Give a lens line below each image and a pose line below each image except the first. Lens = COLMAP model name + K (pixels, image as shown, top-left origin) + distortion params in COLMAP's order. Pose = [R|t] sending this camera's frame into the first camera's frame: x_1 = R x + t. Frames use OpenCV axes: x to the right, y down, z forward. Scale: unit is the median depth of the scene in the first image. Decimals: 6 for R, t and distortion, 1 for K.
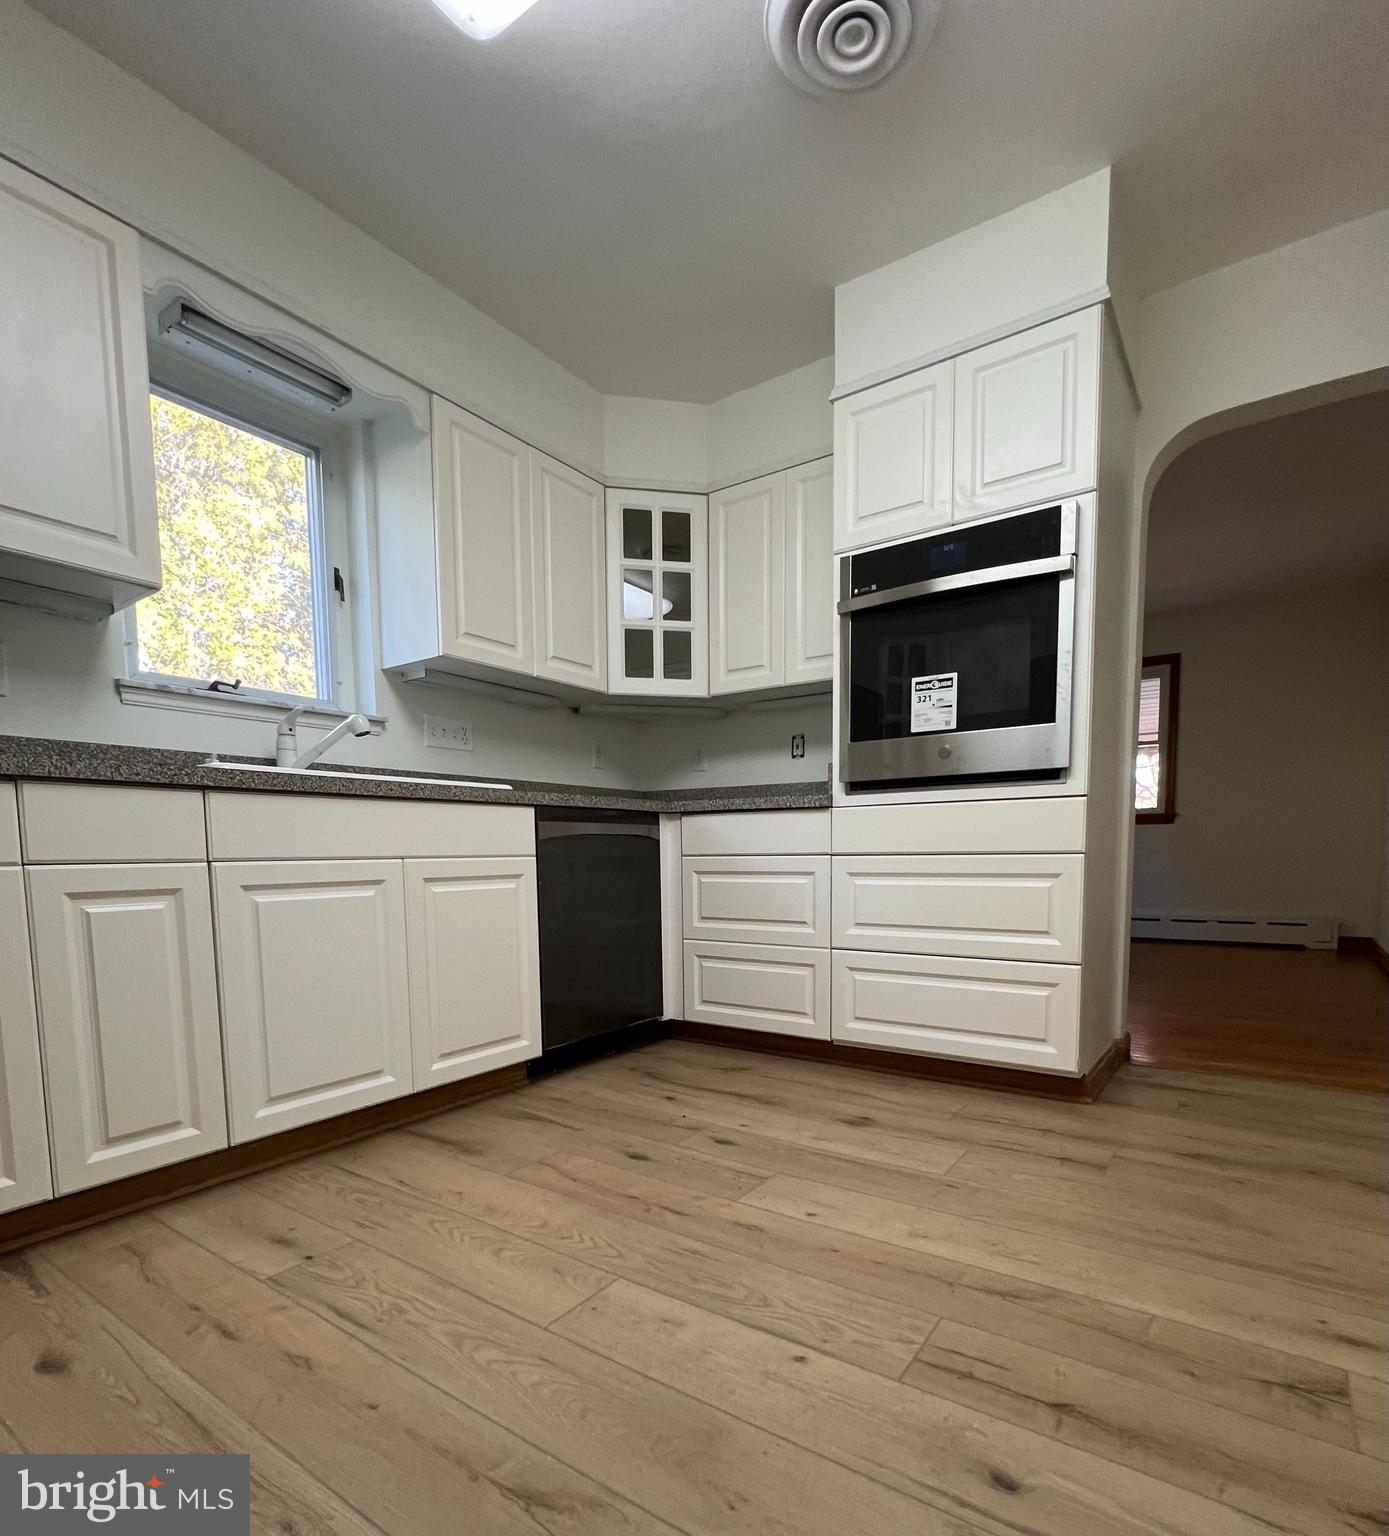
lens RADIAL K [[804.9, 0, 698.1], [0, 804.9, 932.2], [0, 0, 1]] dist [-0.001532, -0.001770]
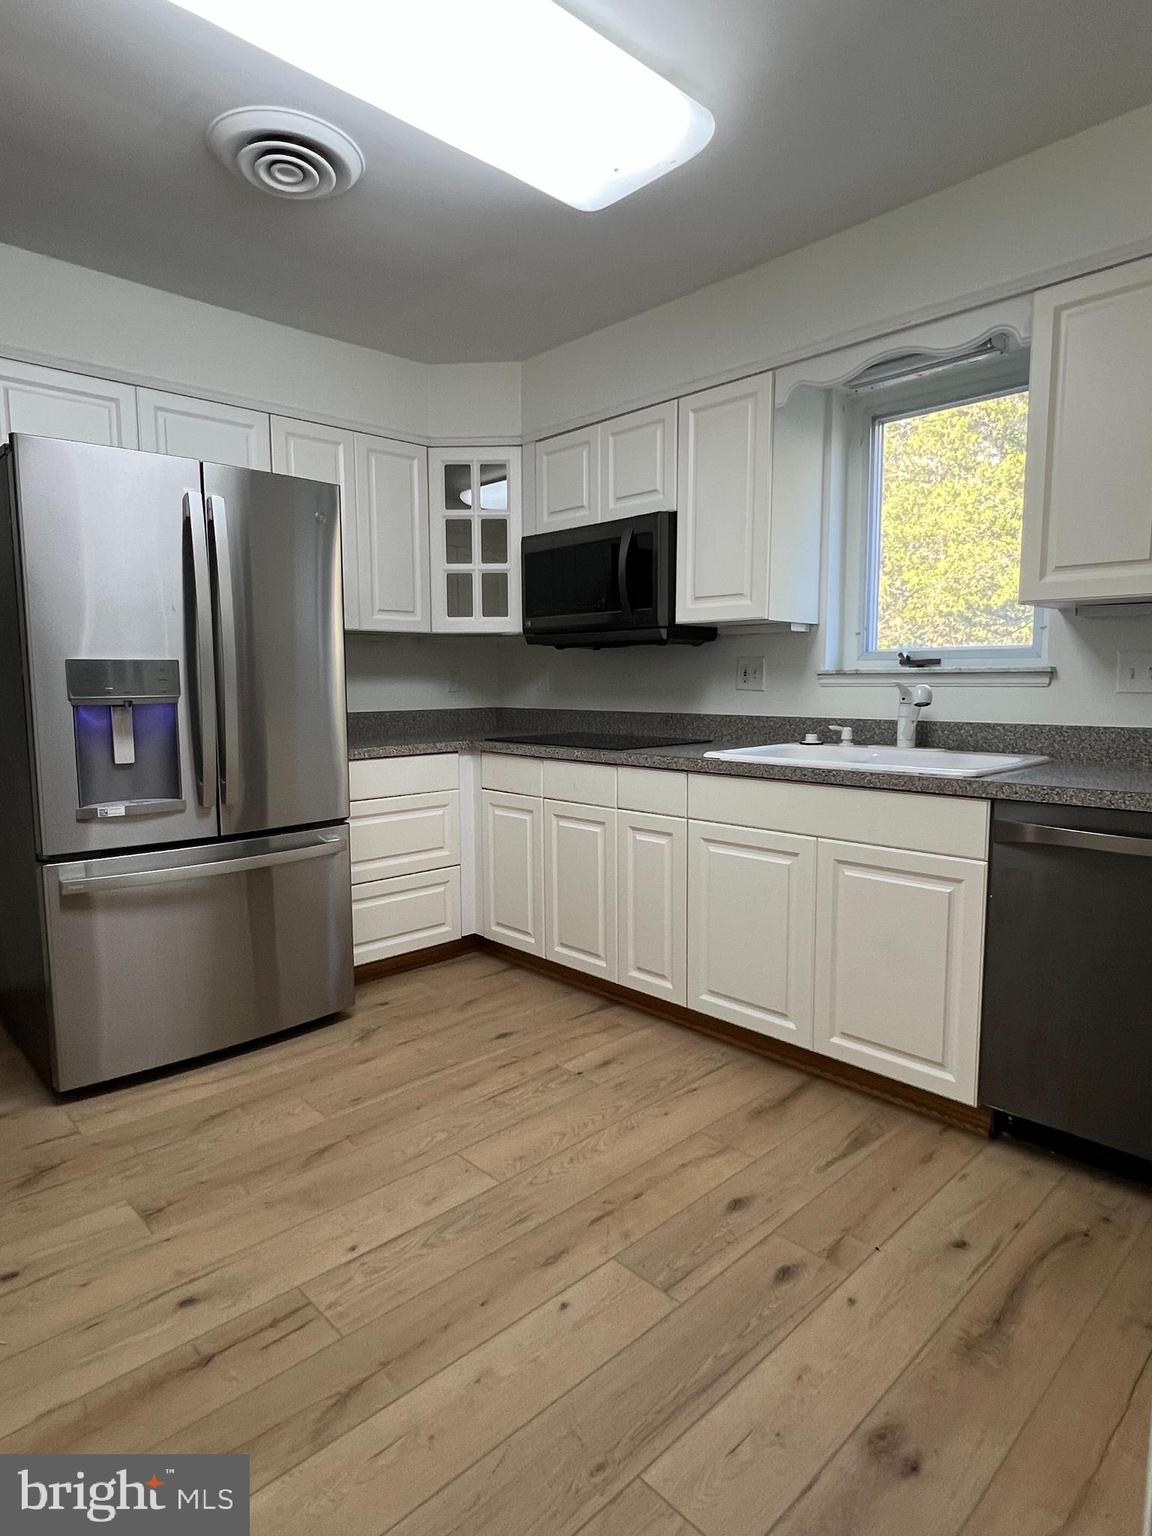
lens RADIAL K [[857.1, 0, 572.3], [0, 857.1, 766.7], [0, 0, 1]] dist [0.003937, 0.002764]
pose [[-0.192070, 0.113430, -0.974804, 1.112556], [-0.086310, 0.987497, 0.131913, -0.425028], [0.977578, 0.109472, -0.179879, 1.203356]]
